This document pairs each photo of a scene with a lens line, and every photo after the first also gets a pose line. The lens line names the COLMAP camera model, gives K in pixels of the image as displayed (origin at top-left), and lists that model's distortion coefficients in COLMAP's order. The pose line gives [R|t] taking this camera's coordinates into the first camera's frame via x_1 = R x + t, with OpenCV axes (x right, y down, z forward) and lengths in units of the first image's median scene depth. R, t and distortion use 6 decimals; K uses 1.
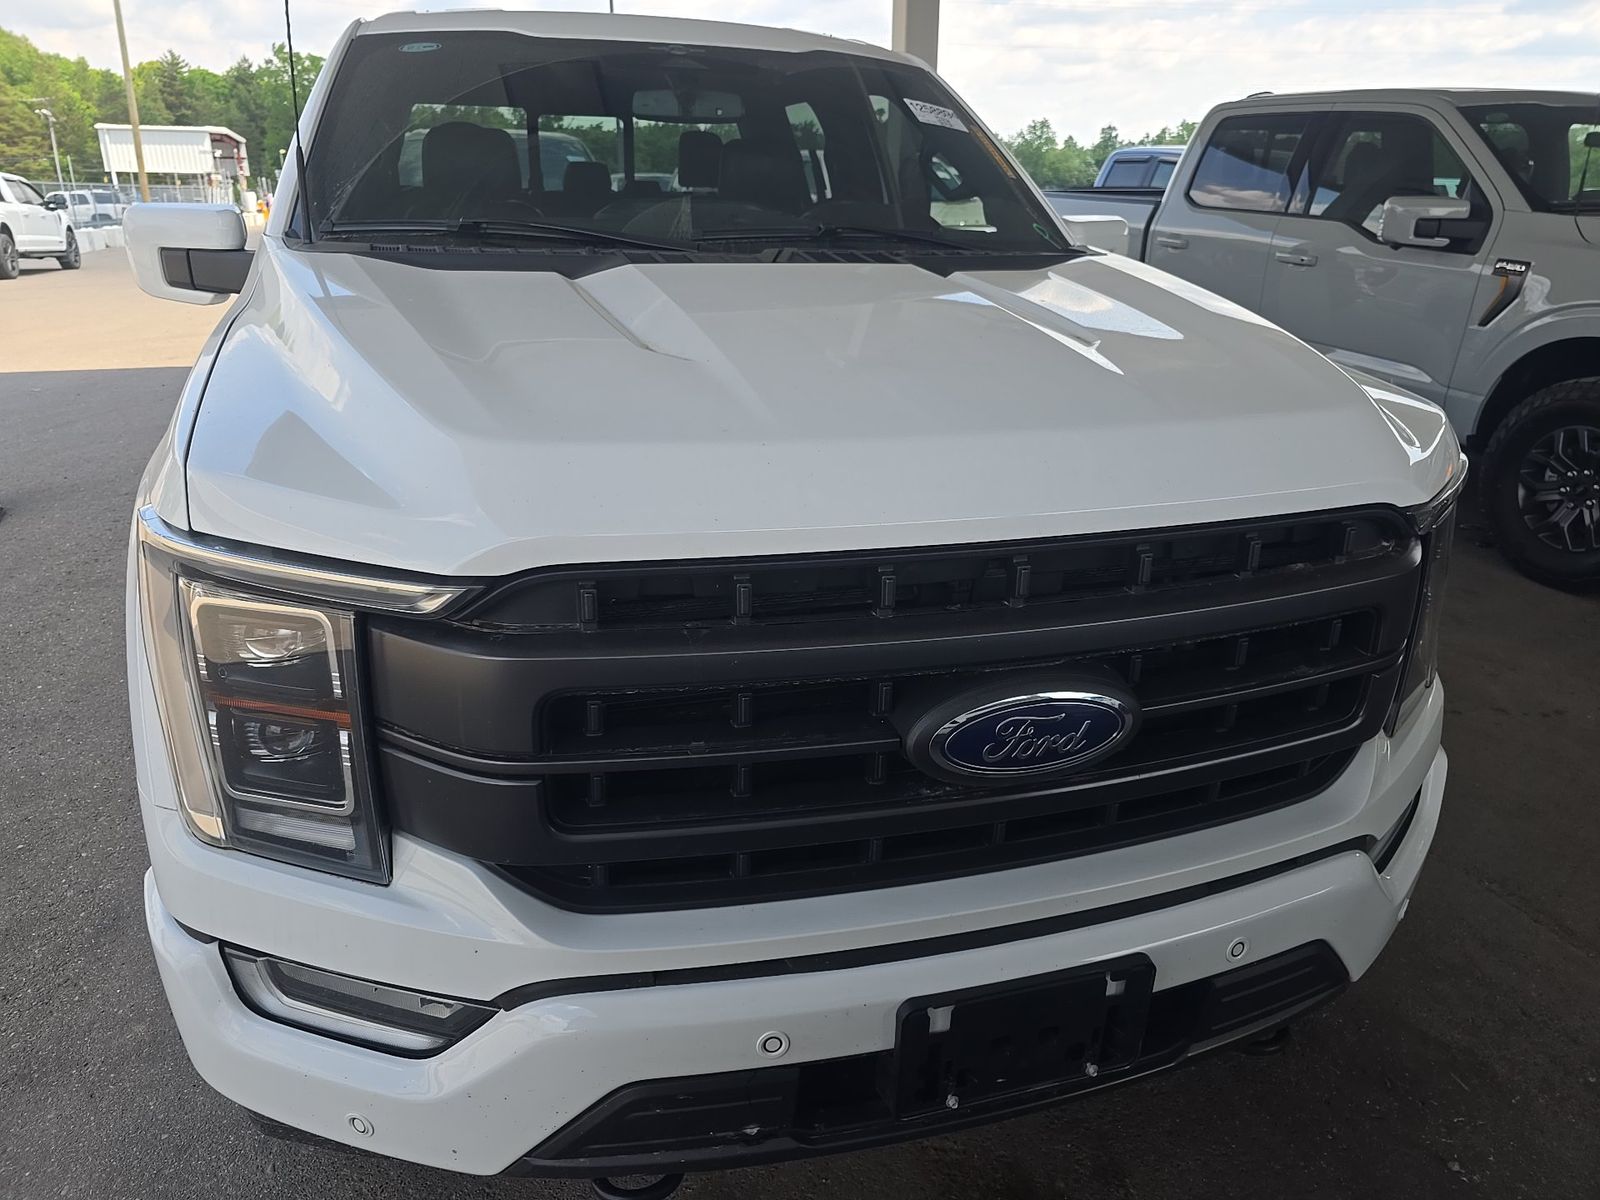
lens RADIAL K [[1111.8, 0, 789.6], [0, 1111.8, 593.9], [0, 0, 1]] dist [0.058598, -0.040883]
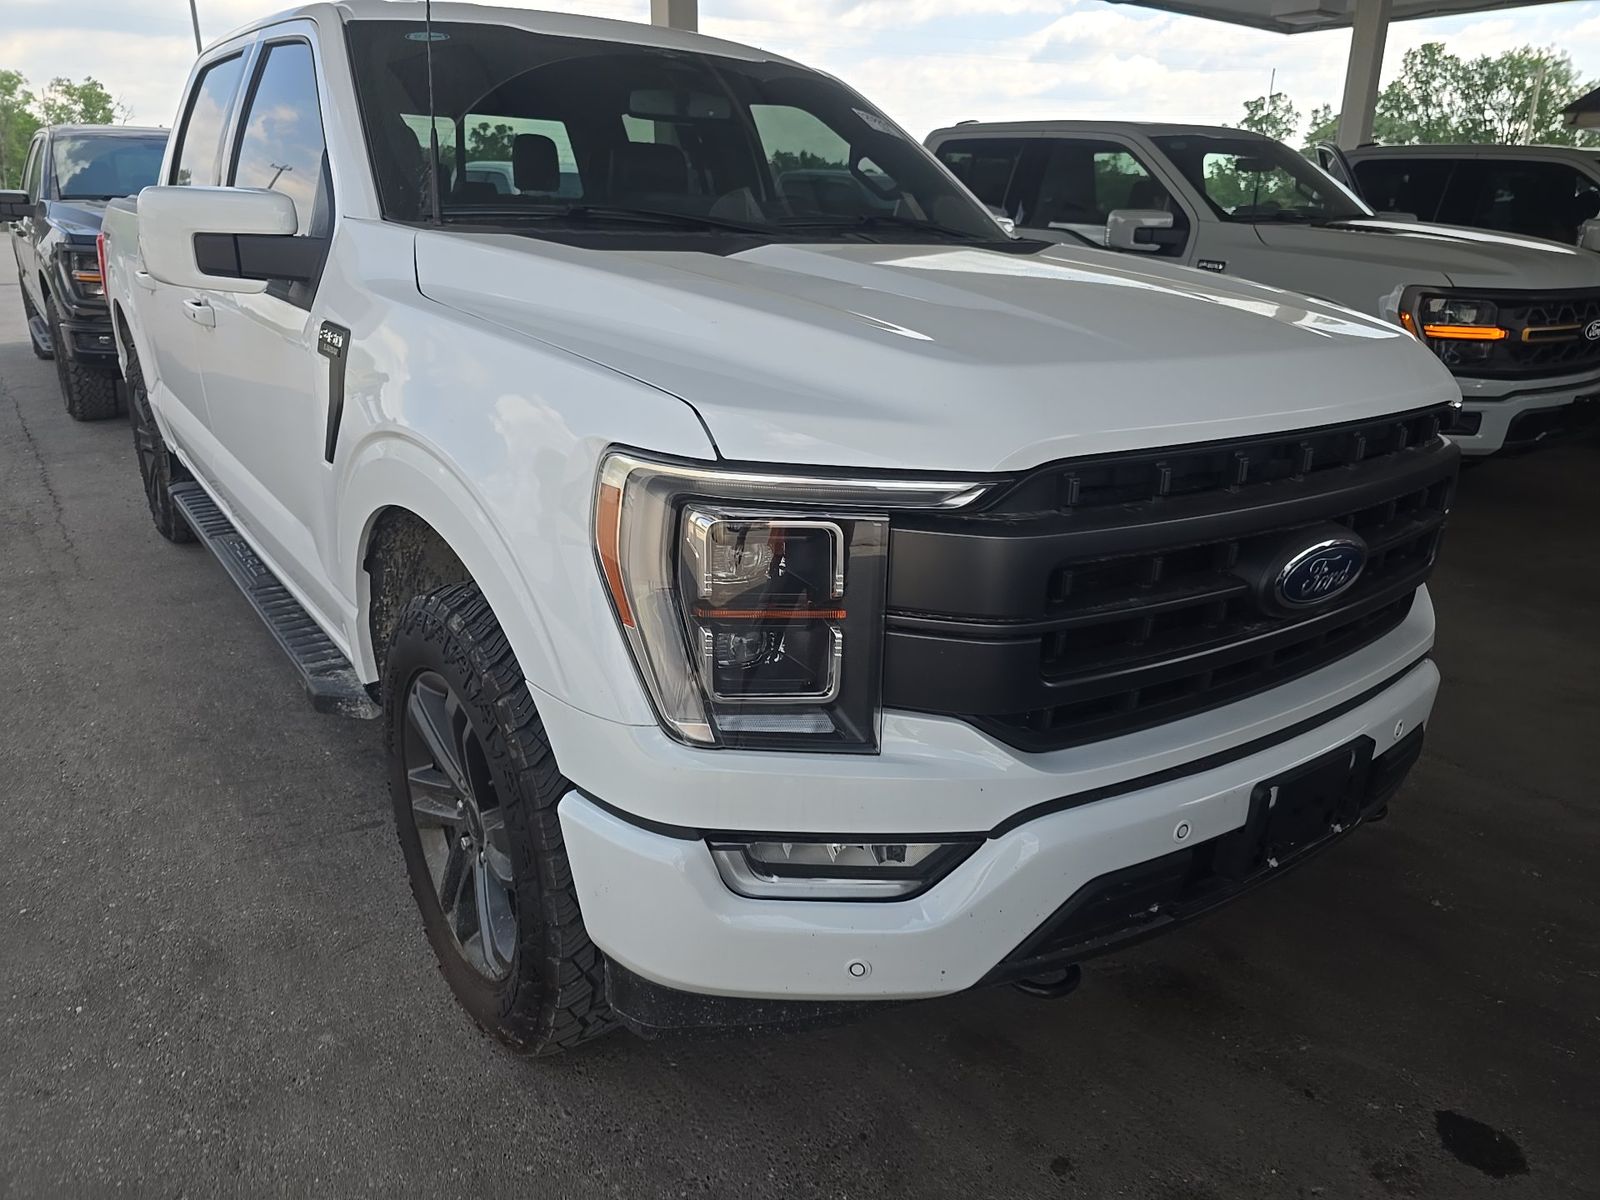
lens RADIAL K [[1111.8, 0, 803.2], [0, 1111.8, 603.2], [0, 0, 1]] dist [0.058598, -0.040883]
pose [[0.943596, -0.099747, 0.315716, -0.764676], [0.101808, 0.994754, 0.010004, 0.079946], [-0.315058, 0.022703, 0.948801, -0.085911]]
